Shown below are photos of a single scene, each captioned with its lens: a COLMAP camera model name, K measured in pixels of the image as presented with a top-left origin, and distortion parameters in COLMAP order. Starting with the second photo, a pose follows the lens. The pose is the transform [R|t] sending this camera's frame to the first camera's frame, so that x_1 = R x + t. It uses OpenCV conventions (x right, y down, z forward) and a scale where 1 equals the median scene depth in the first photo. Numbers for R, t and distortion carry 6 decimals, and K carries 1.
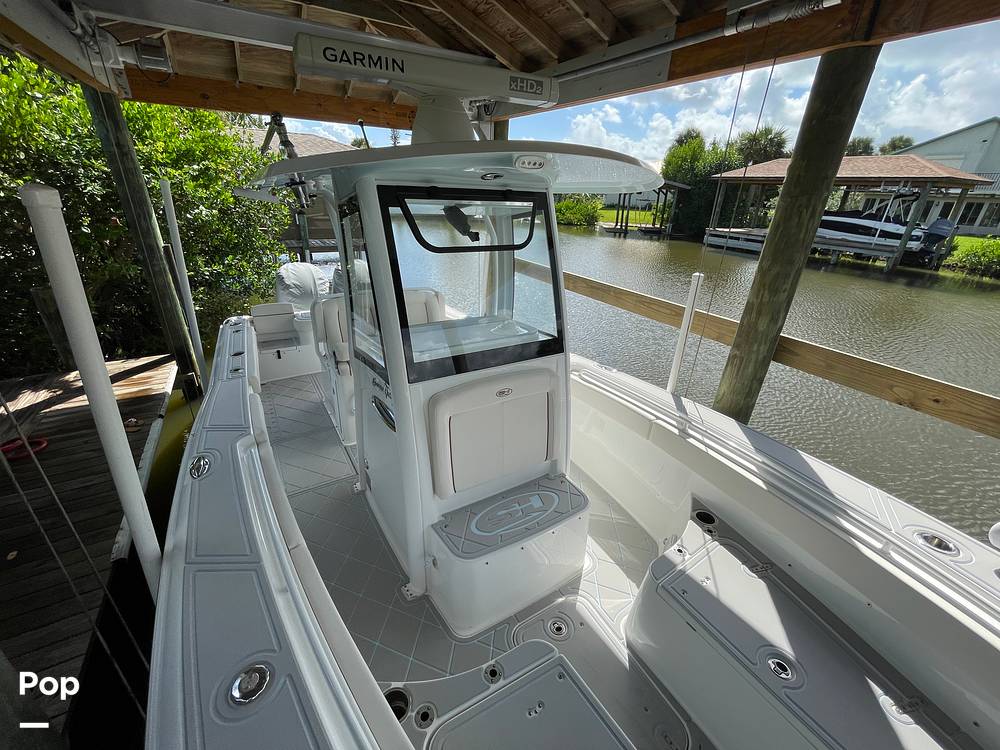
lens RADIAL K [[407.2, 0, 500.0], [0, 407.2, 375.0], [0, 0, 1]] dist [-0.002189, 0.000170]
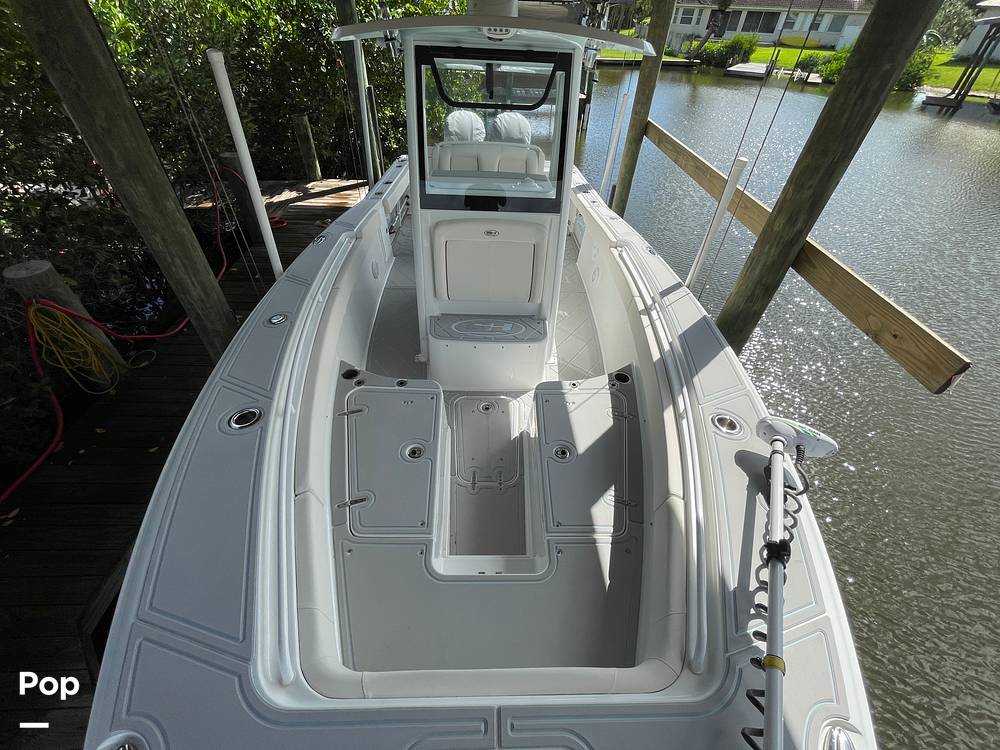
lens RADIAL K [[407.2, 0, 500.0], [0, 407.2, 375.0], [0, 0, 1]] dist [-0.002189, 0.000170]
pose [[0.865604, 0.329939, -0.376656, 0.658658], [-0.211679, 0.922811, 0.321889, 0.036479], [0.453786, -0.198898, 0.868630, -0.204554]]
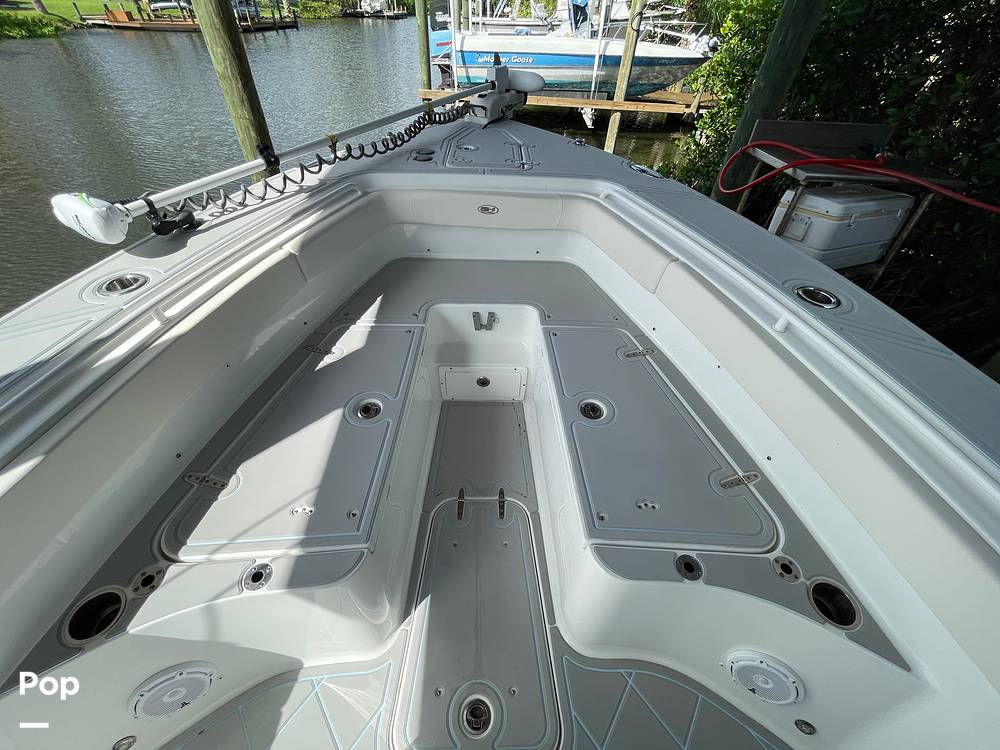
lens RADIAL K [[407.2, 0, 500.0], [0, 407.2, 375.0], [0, 0, 1]] dist [-0.002189, 0.000170]
pose [[-0.858438, -0.396631, 0.325219, 0.113596], [0.145685, 0.419398, 0.896036, -0.066330], [-0.491792, 0.816571, -0.302244, 0.737567]]
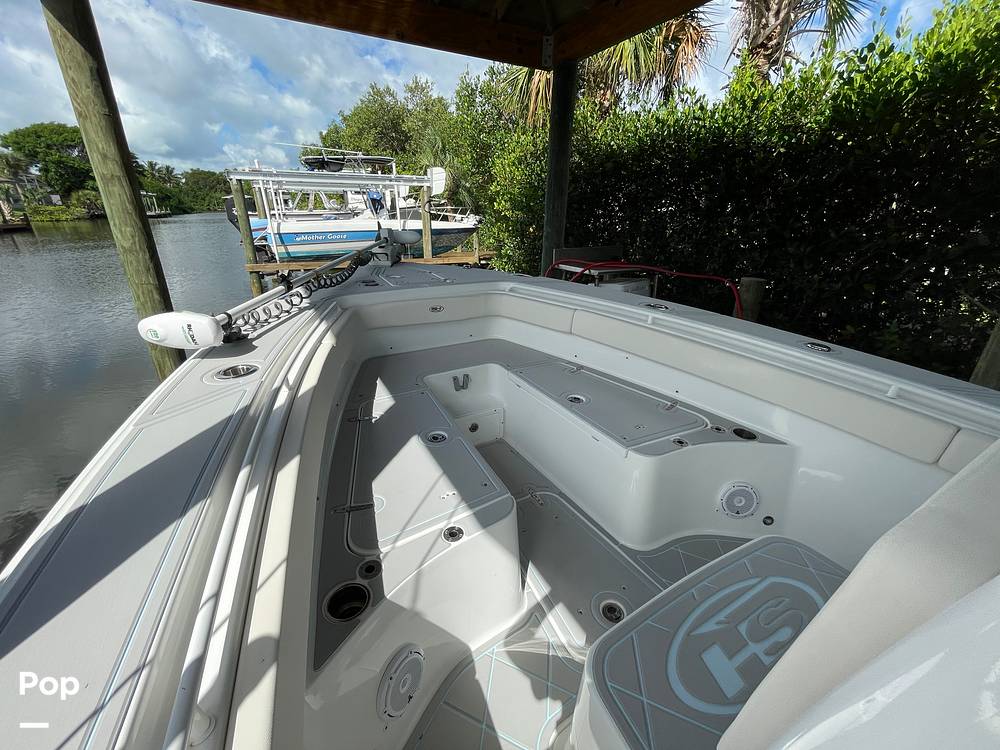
lens RADIAL K [[407.2, 0, 500.0], [0, 407.2, 375.0], [0, 0, 1]] dist [-0.002189, 0.000170]
pose [[-0.997685, -0.065689, 0.017602, 0.345290], [-0.031780, 0.679167, 0.733295, -0.189573], [-0.060124, 0.731038, -0.679683, 1.147908]]
